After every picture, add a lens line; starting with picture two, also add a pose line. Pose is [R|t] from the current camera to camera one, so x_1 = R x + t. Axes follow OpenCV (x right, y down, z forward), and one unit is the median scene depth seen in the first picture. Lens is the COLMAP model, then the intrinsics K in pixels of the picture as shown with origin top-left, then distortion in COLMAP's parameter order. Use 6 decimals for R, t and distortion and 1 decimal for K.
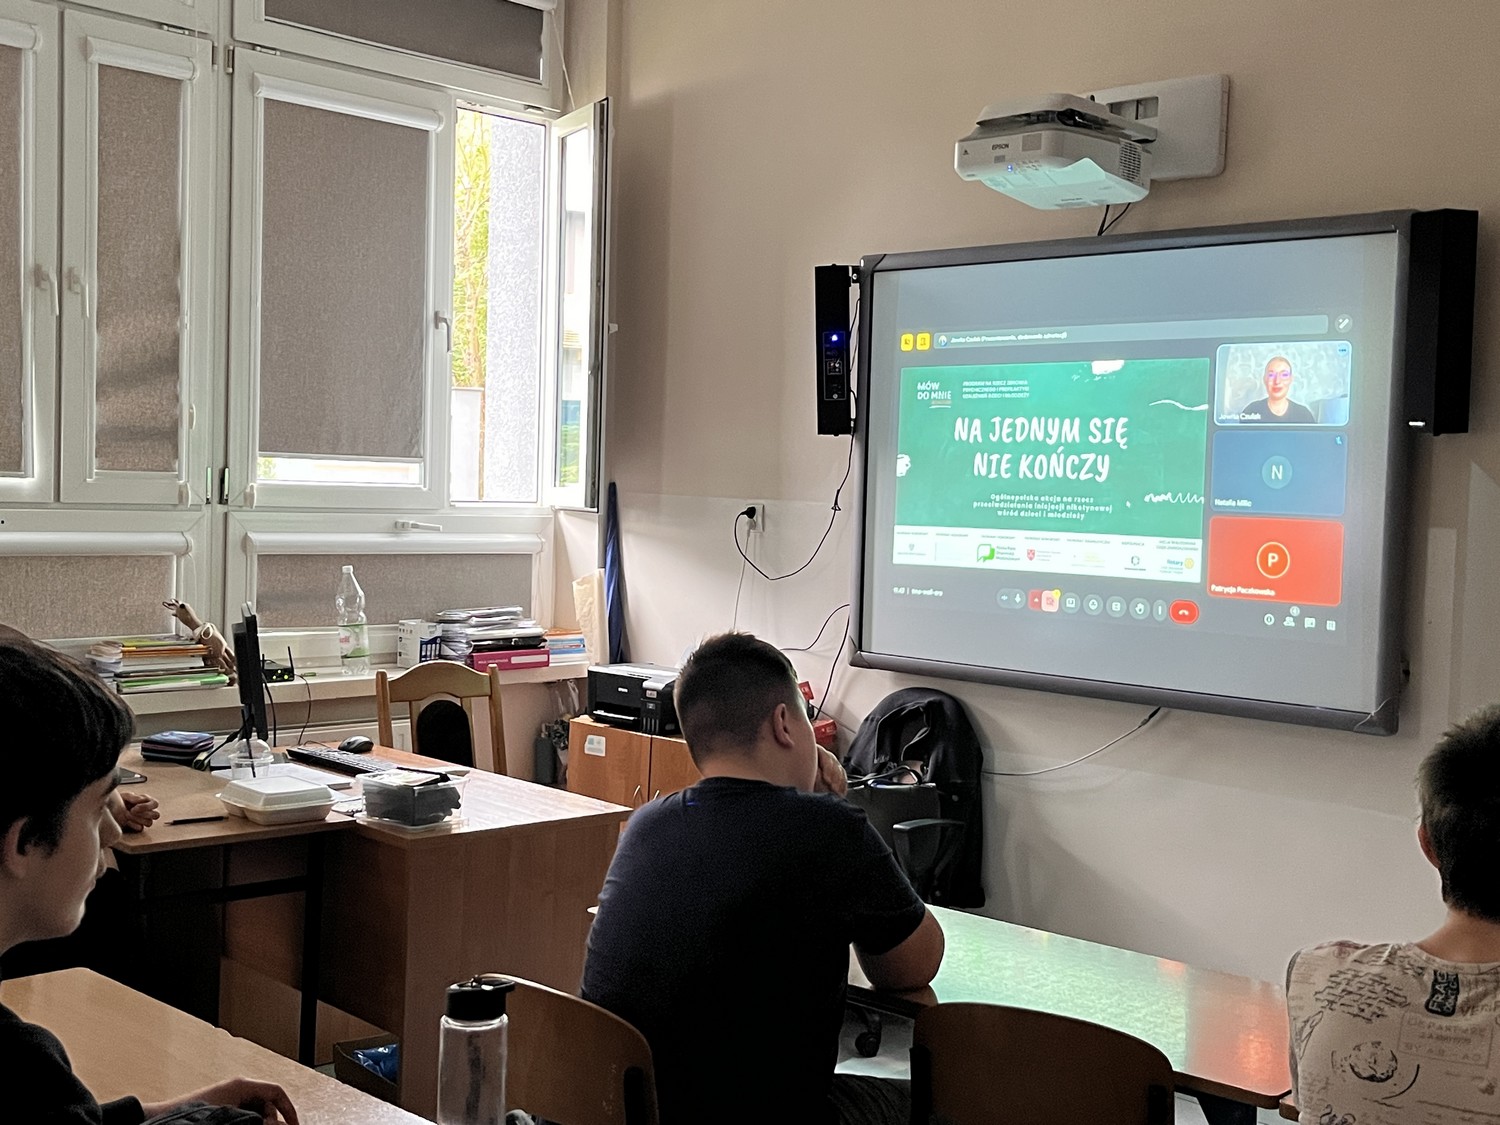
lens RADIAL K [[1741.0, 0, 750.0], [0, 1741.0, 562.5], [0, 0, 1]] dist [0.134863, -0.742975]
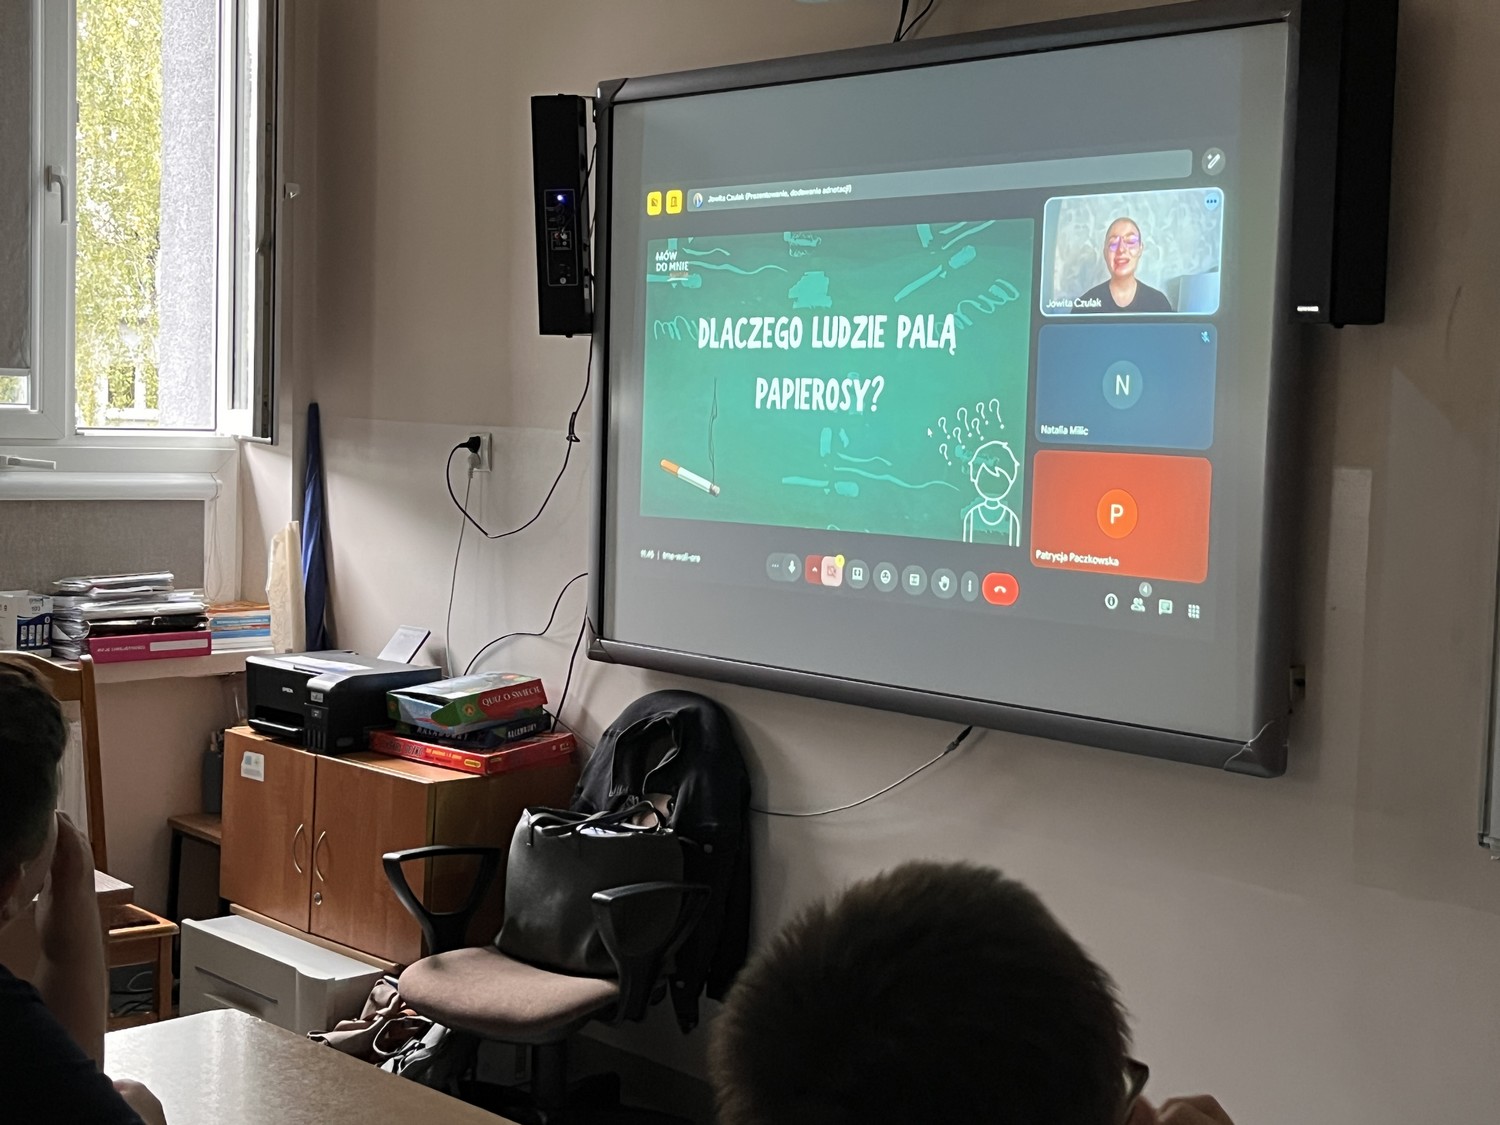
lens RADIAL K [[2030.3, 0, 751.6], [0, 2030.3, 558.4], [0, 0, 1]] dist [0.032030, -0.092169]
pose [[0.999995, 0.002528, -0.001832, 0.128167], [-0.002483, 0.999695, 0.024566, -0.002627], [0.001893, -0.024561, 0.999697, 0.169975]]
